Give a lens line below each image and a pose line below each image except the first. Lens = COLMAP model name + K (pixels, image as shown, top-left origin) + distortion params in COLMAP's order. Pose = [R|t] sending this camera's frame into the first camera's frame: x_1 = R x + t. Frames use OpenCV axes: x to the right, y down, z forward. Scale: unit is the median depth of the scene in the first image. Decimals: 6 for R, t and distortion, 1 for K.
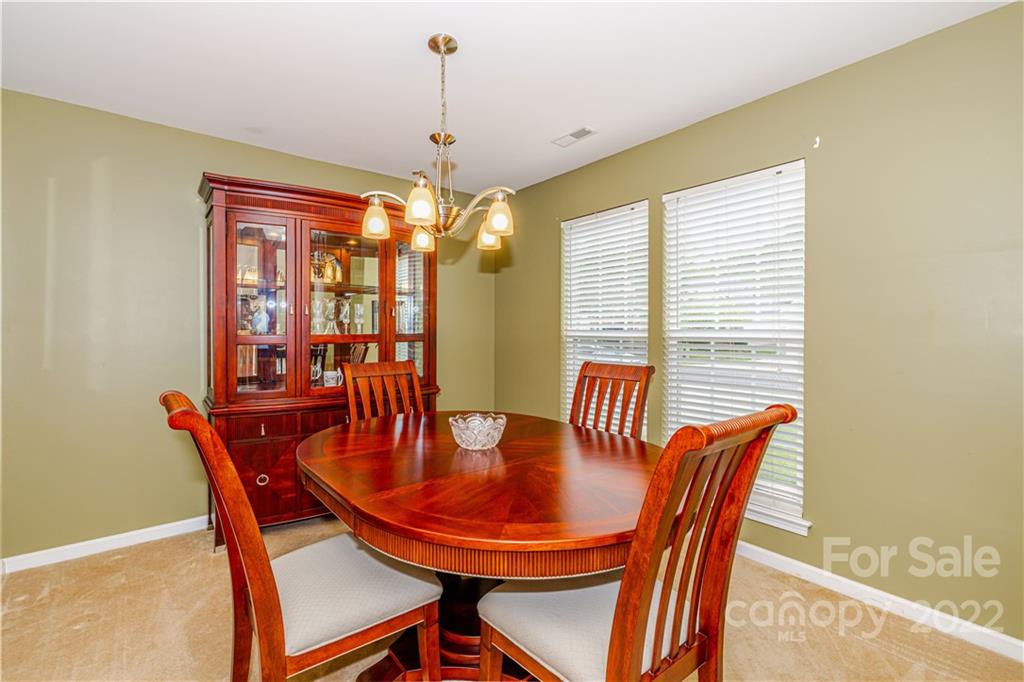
lens RADIAL K [[447.7, 0, 509.8], [0, 447.7, 330.6], [0, 0, 1]] dist [-0.000249, -0.000029]
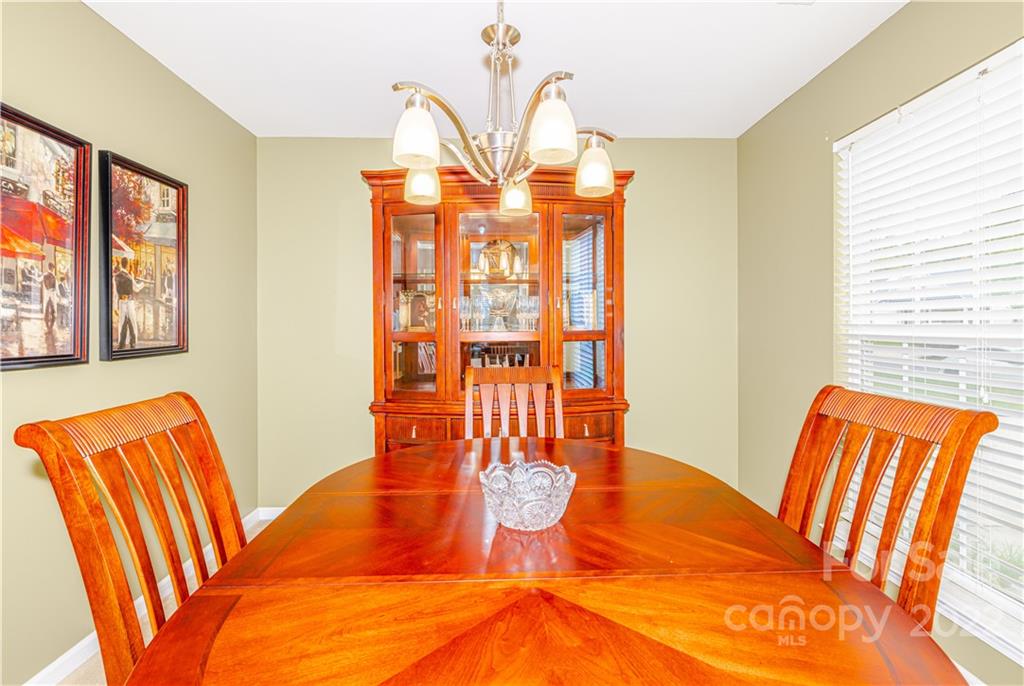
lens RADIAL K [[462.0, 0, 513.6], [0, 462.0, 332.7], [0, 0, 1]] dist [0.010346, -0.000022]
pose [[0.798009, 0.004780, -0.602626, 0.200998], [0.002324, 0.999937, 0.011008, 0.001275], [0.602641, -0.010185, 0.797948, 0.345213]]
